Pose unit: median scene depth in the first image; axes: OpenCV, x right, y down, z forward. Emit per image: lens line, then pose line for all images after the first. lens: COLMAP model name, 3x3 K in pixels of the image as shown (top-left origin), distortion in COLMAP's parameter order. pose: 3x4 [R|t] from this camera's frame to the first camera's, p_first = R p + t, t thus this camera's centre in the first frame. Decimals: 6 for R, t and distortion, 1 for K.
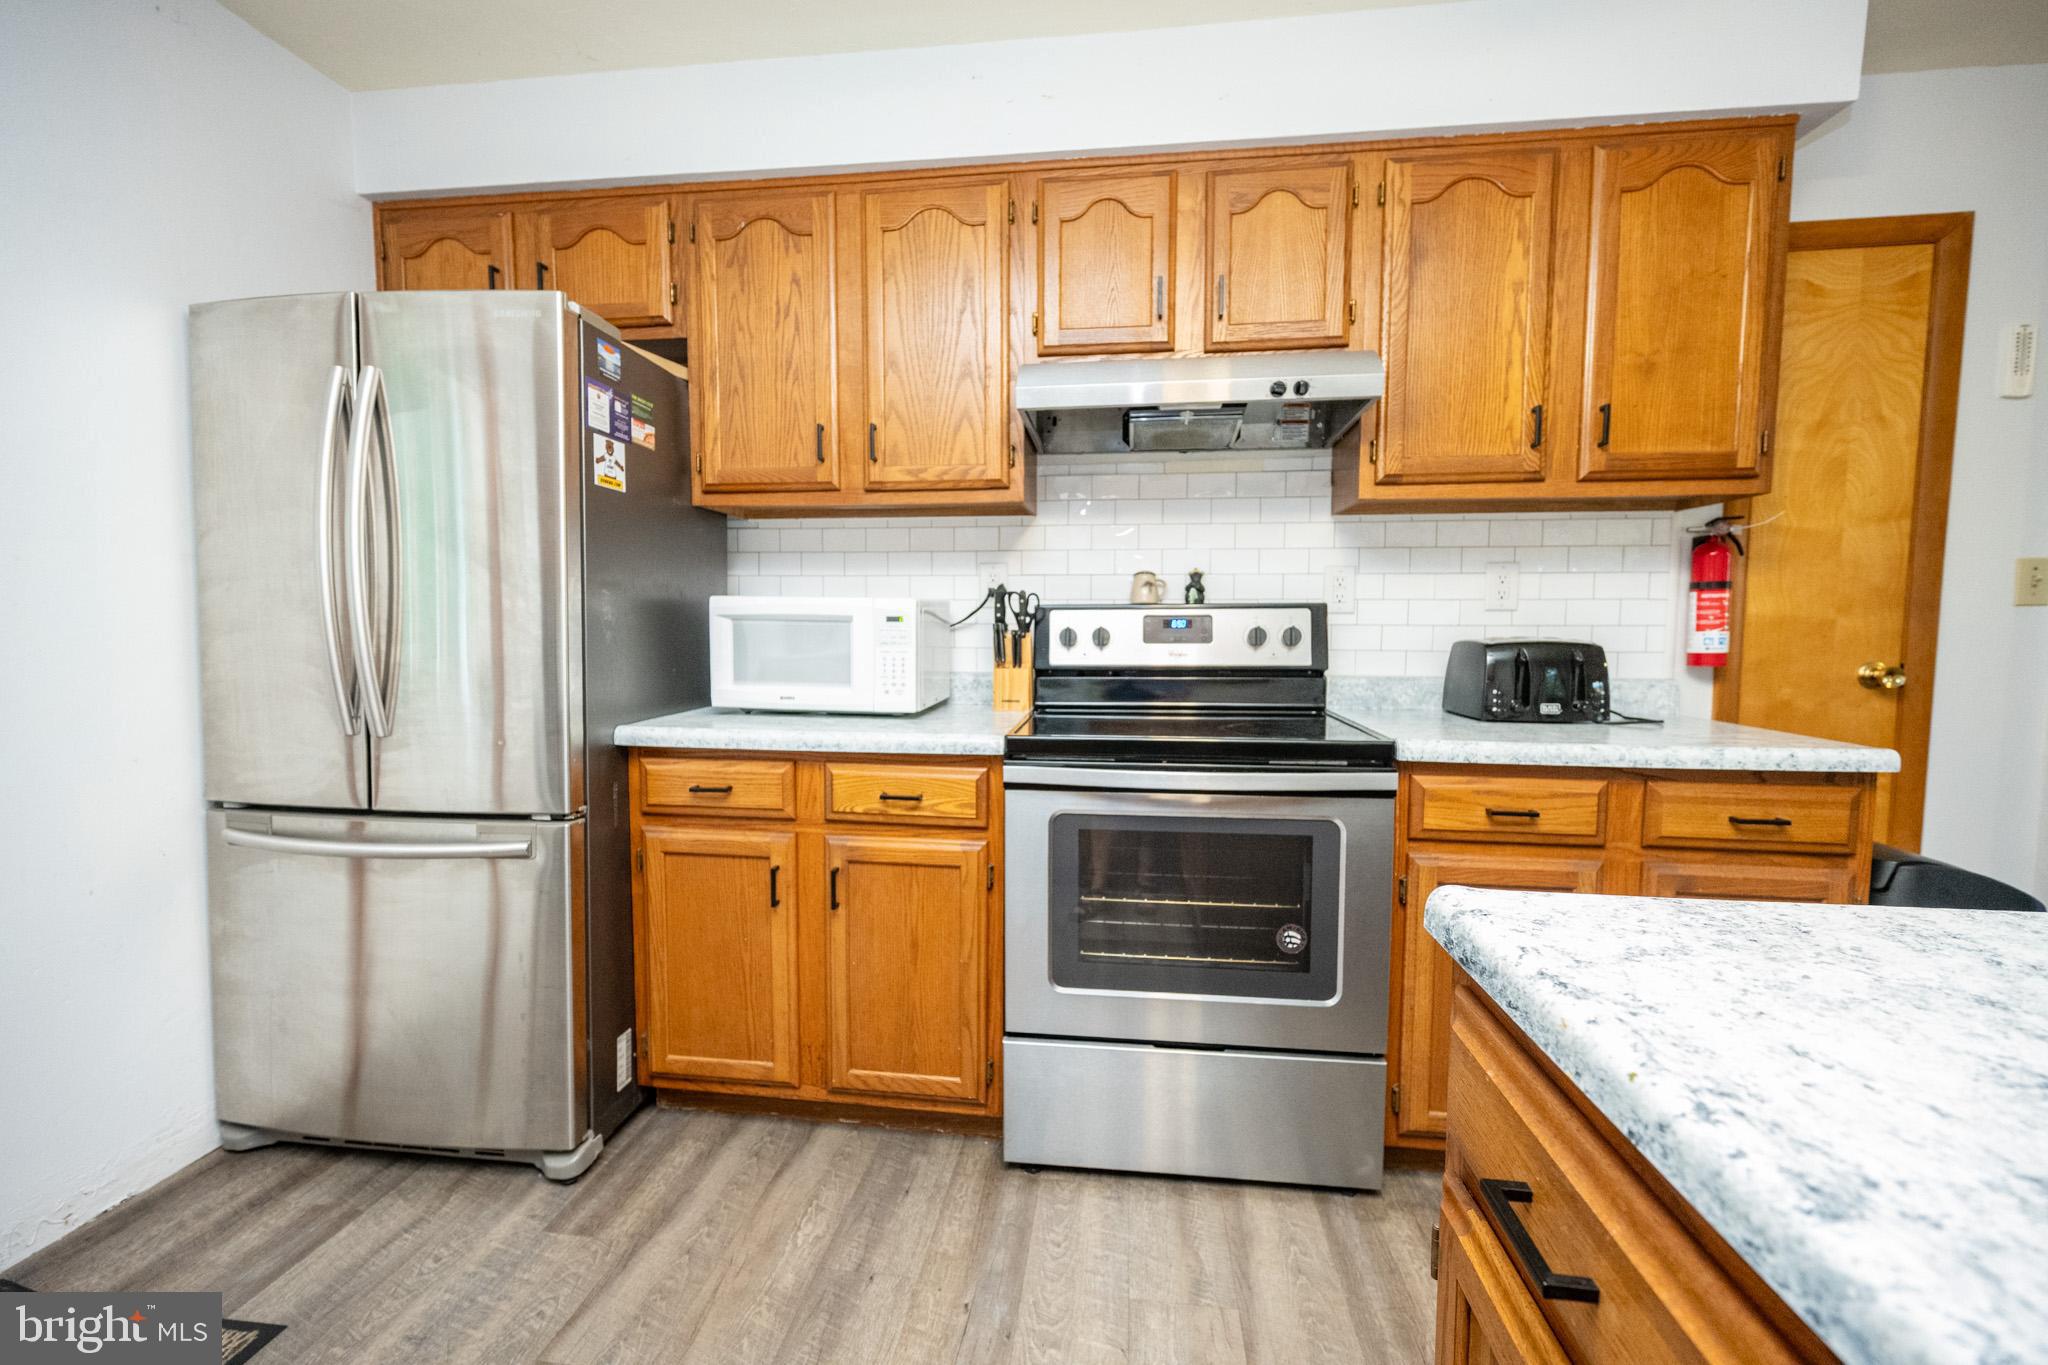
lens RADIAL K [[866.1, 0, 1024.9], [0, 866.1, 688.4], [0, 0, 1]] dist [0.000356, -0.000074]
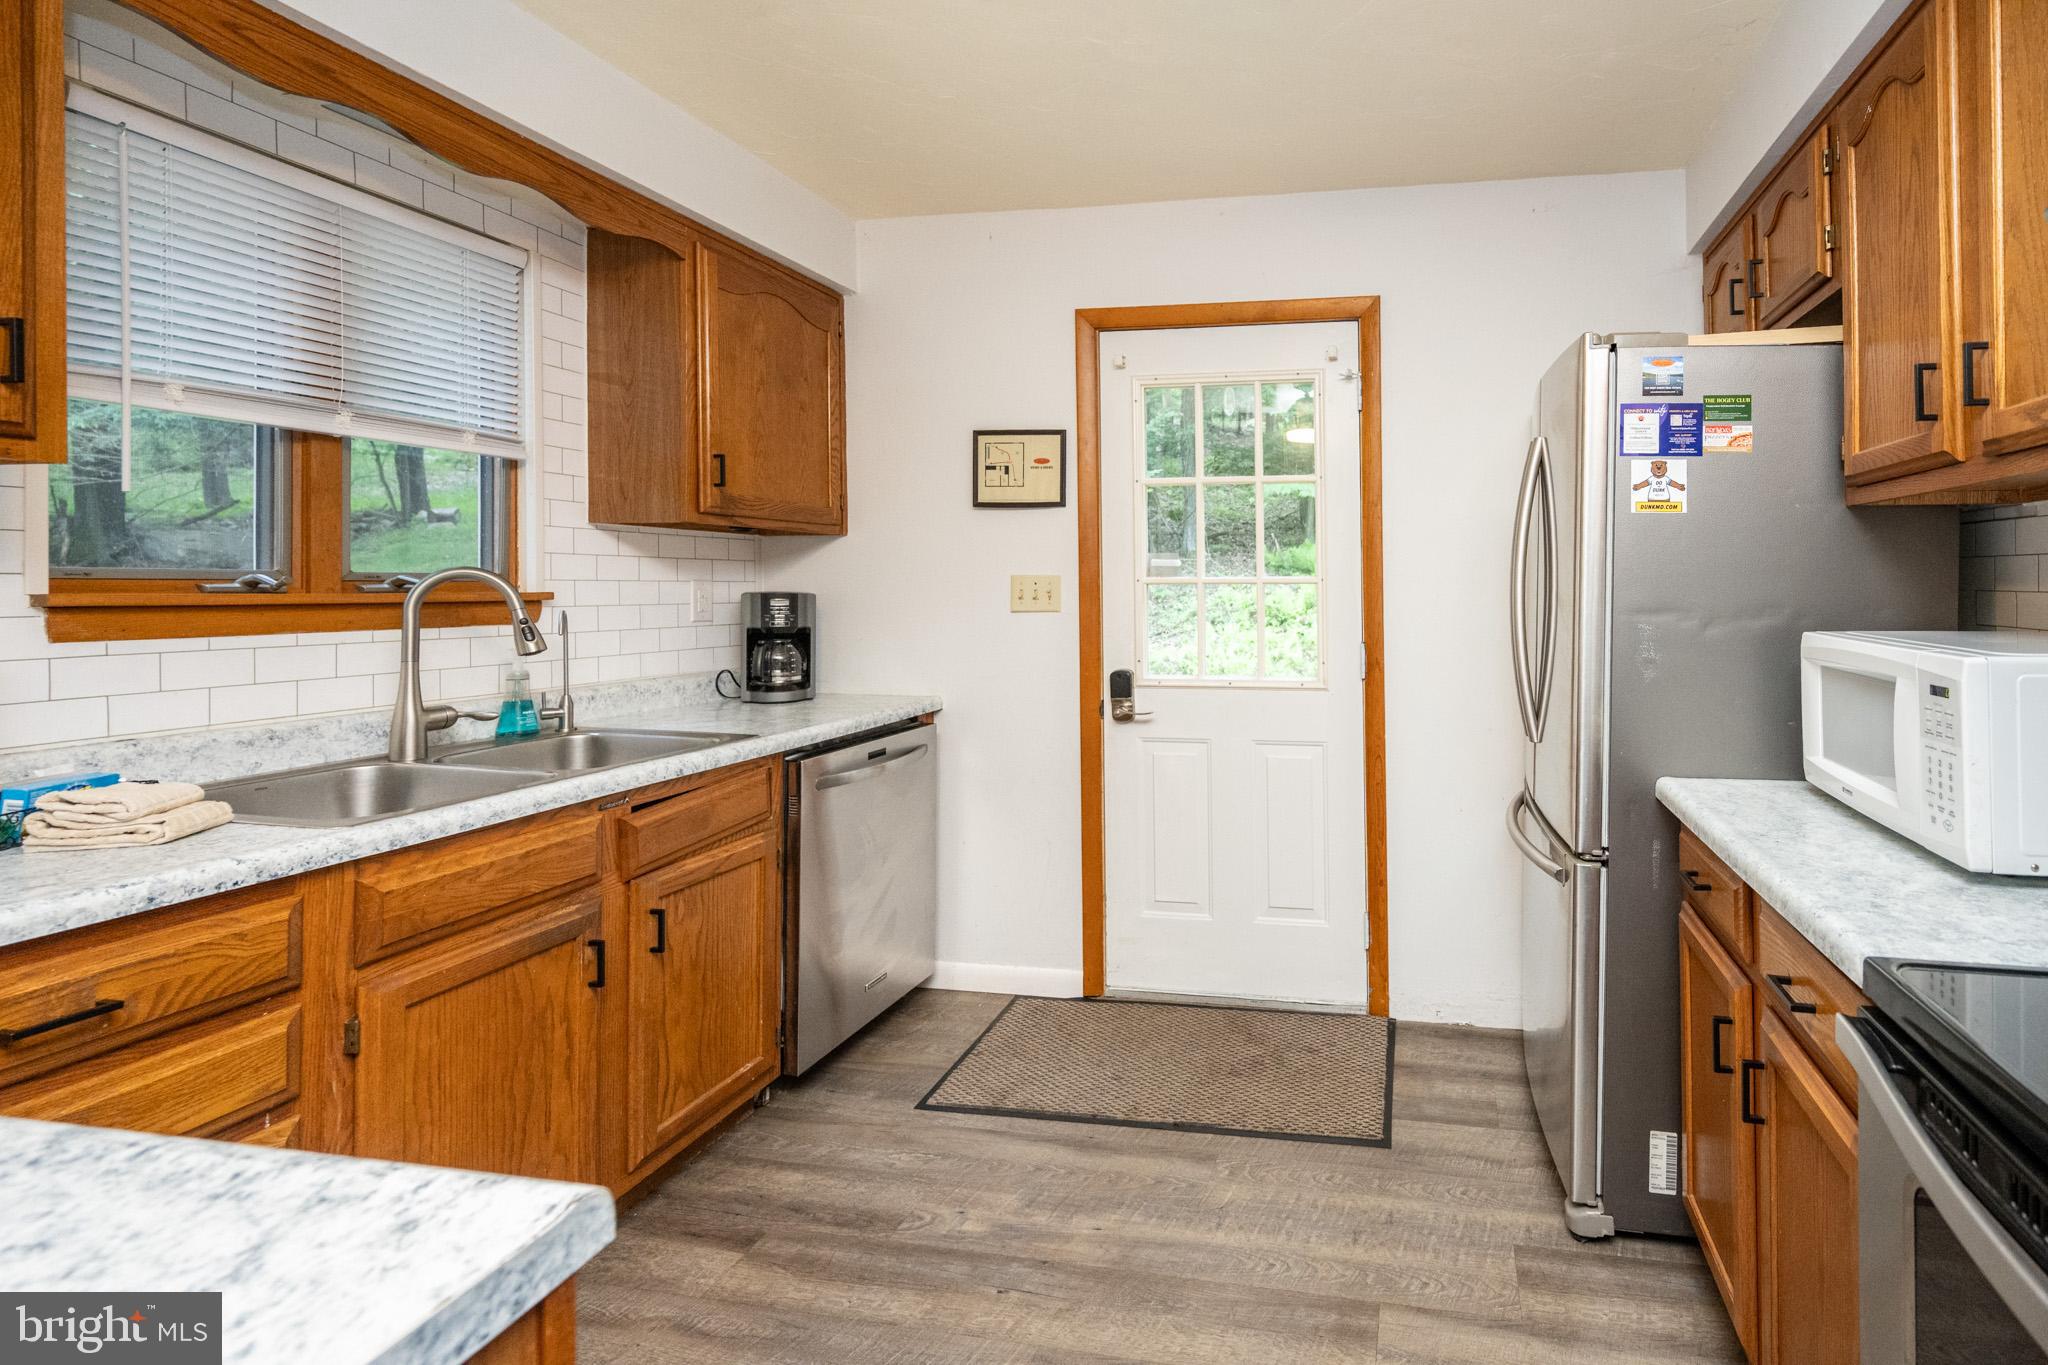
lens RADIAL K [[912.0, 0, 1255.8], [0, 912.0, 585.5], [0, 0, 1]] dist [-0.000593, -0.000164]
pose [[-0.069132, 0.001048, -0.997607, 0.429895], [-0.072903, 0.997320, 0.006100, -0.111660], [0.994940, 0.073150, -0.068870, 0.557412]]
